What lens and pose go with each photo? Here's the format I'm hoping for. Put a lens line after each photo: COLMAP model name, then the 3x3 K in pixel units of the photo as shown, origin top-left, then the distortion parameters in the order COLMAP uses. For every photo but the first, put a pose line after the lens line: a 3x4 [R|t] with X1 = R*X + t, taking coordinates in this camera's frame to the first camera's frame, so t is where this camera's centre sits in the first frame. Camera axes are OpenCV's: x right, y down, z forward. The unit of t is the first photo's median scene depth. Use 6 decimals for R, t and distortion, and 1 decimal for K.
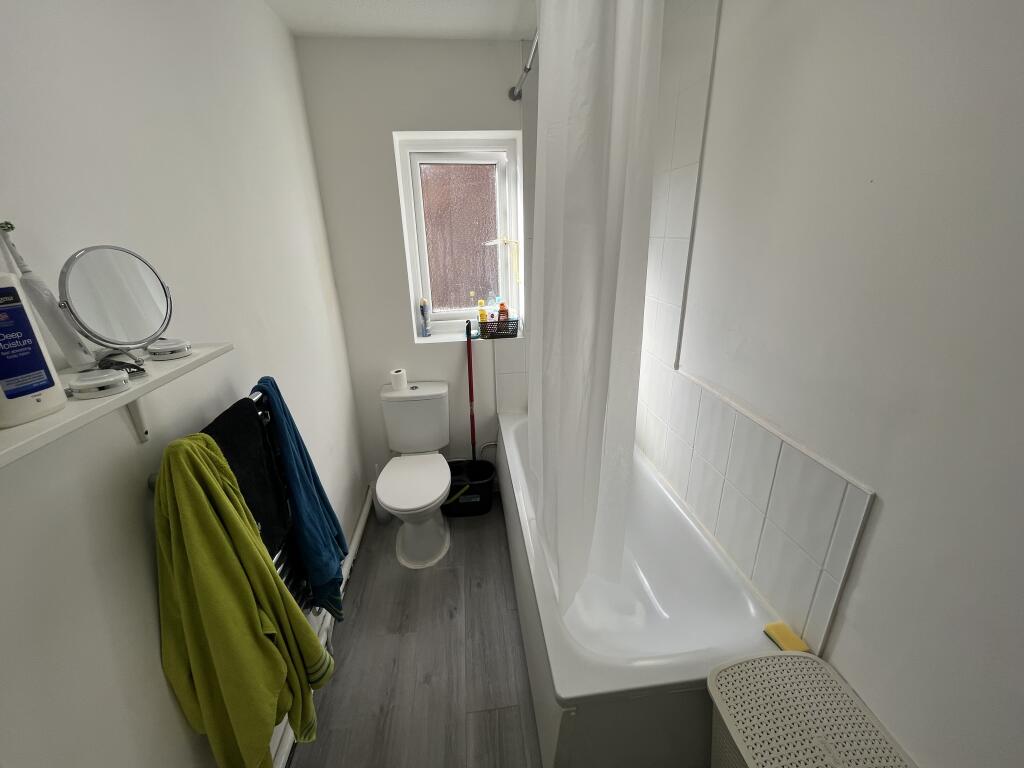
lens RADIAL K [[414.2, 0, 510.3], [0, 414.2, 382.5], [0, 0, 1]] dist [-0.002799, -0.000216]
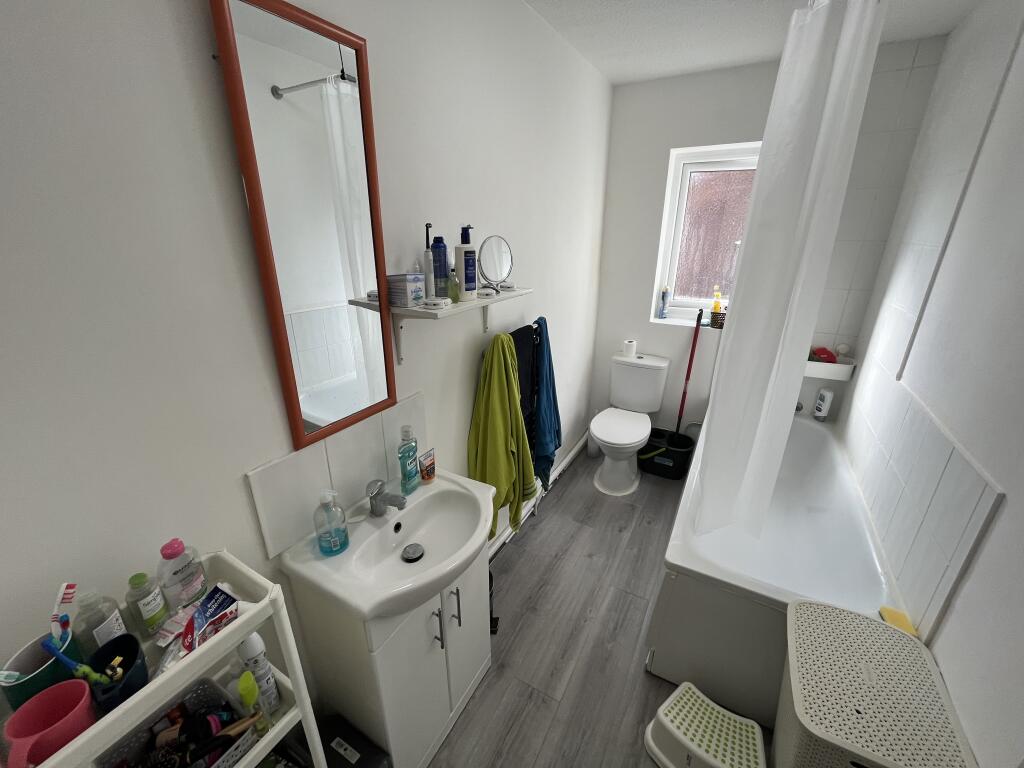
lens RADIAL K [[414.2, 0, 510.3], [0, 414.2, 382.5], [0, 0, 1]] dist [-0.002799, -0.000216]
pose [[0.809792, 0.229719, -0.539876, 0.141848], [-0.221490, 0.971770, 0.081266, 0.073940], [0.543304, 0.053769, 0.837813, -0.241139]]
